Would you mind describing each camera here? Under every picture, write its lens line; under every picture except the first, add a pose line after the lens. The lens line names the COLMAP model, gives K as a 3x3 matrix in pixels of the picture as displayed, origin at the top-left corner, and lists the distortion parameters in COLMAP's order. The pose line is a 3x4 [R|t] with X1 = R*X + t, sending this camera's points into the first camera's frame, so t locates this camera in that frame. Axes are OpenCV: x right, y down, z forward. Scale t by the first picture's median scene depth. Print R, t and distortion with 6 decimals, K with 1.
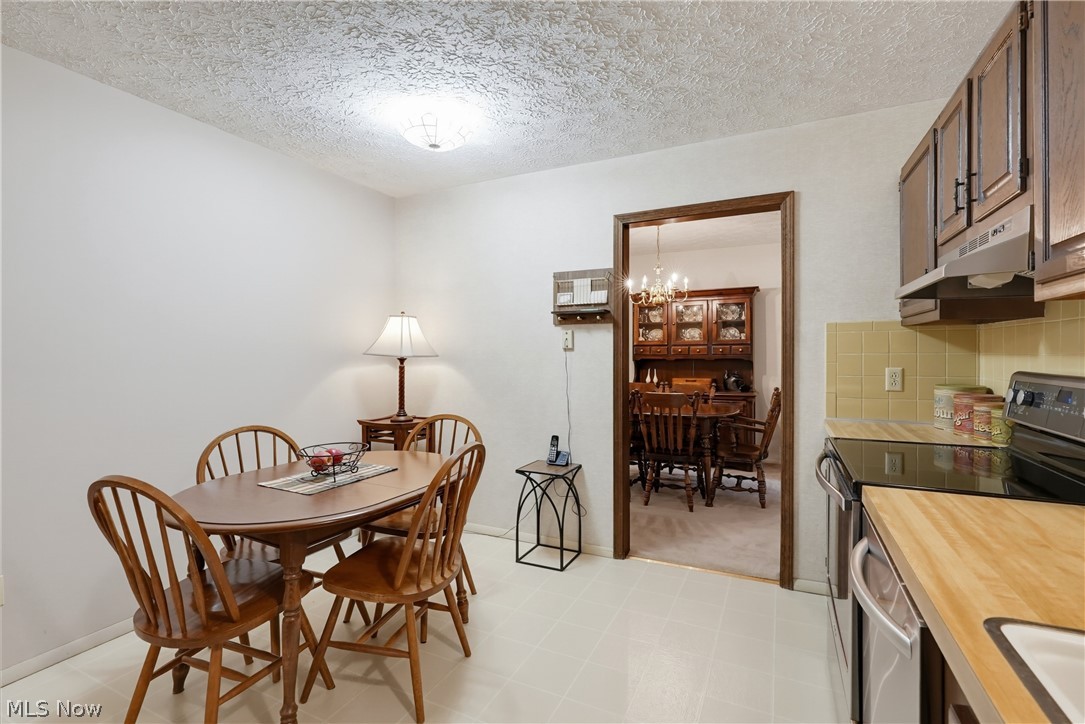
lens RADIAL K [[492.9, 0, 543.3], [0, 492.9, 354.9], [0, 0, 1]] dist [-0.002372, 0.000090]
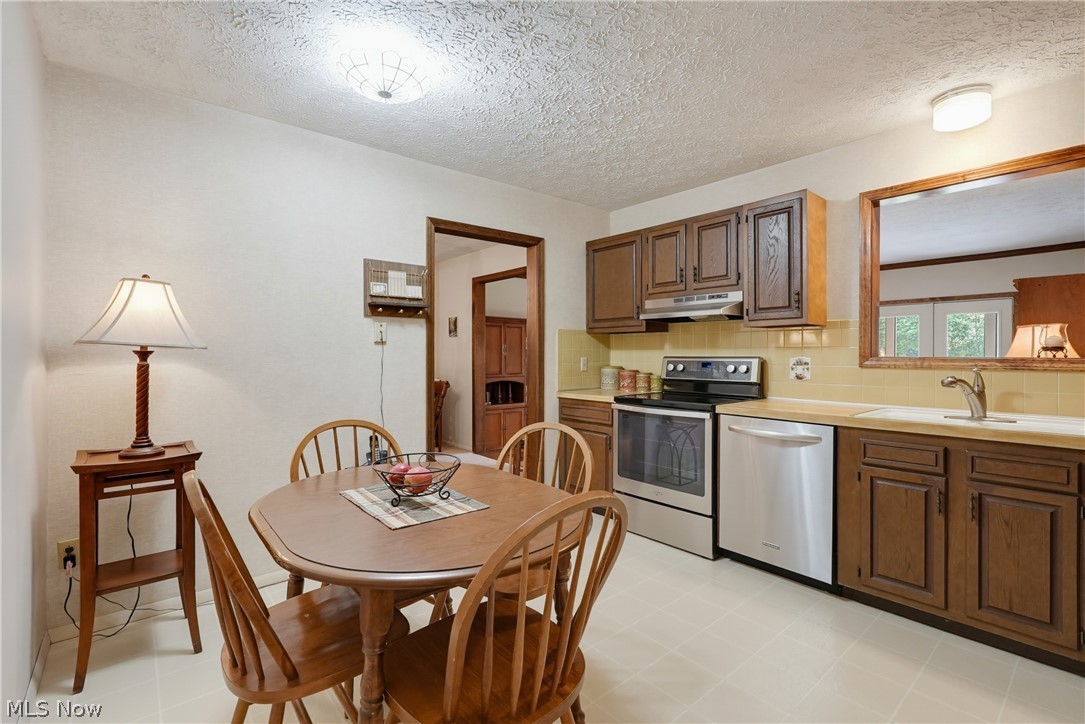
lens RADIAL K [[492.9, 0, 543.3], [0, 492.9, 354.9], [0, 0, 1]] dist [-0.002372, 0.000090]
pose [[0.403015, -0.002146, 0.915191, -0.699849], [-0.000587, 0.999996, 0.002603, 0.010137], [-0.915193, -0.001587, 0.403012, 0.335245]]
